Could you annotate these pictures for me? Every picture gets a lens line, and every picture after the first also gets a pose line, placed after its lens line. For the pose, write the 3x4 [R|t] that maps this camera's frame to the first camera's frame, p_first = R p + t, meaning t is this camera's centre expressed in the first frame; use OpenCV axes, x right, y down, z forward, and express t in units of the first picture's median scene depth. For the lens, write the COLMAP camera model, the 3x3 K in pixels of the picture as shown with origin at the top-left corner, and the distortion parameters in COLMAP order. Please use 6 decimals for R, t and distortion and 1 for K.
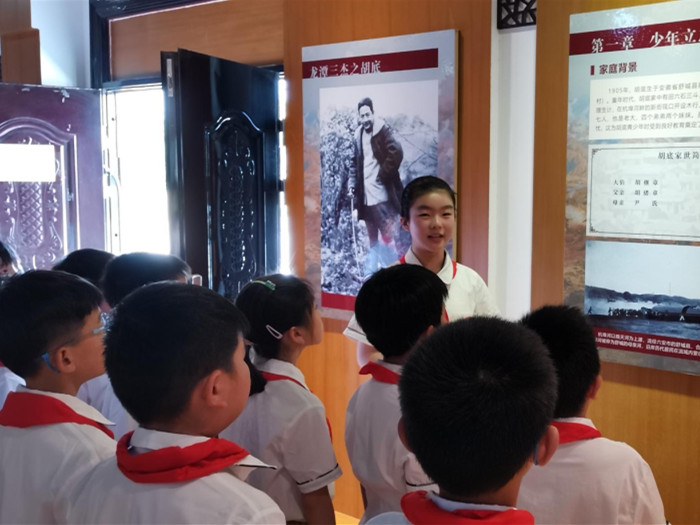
lens RADIAL K [[823.3, 0, 350.0], [0, 823.3, 264.5], [0, 0, 1]] dist [-0.000571, 0.000000]
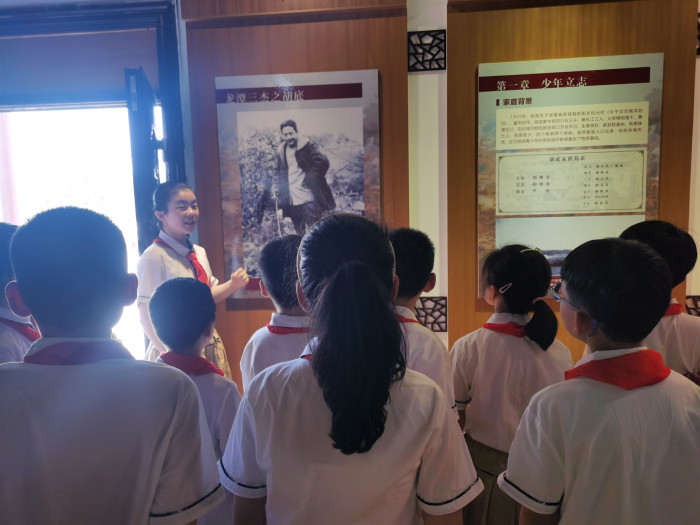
lens RADIAL K [[594.5, 0, 351.1], [0, 594.5, 259.2], [0, 0, 1]] dist [0.016850, -0.003899]
pose [[0.859000, -0.081392, 0.505465, -0.423227], [0.082914, 0.996365, 0.019531, 0.000790], [-0.505218, 0.025133, 0.862626, 0.188818]]
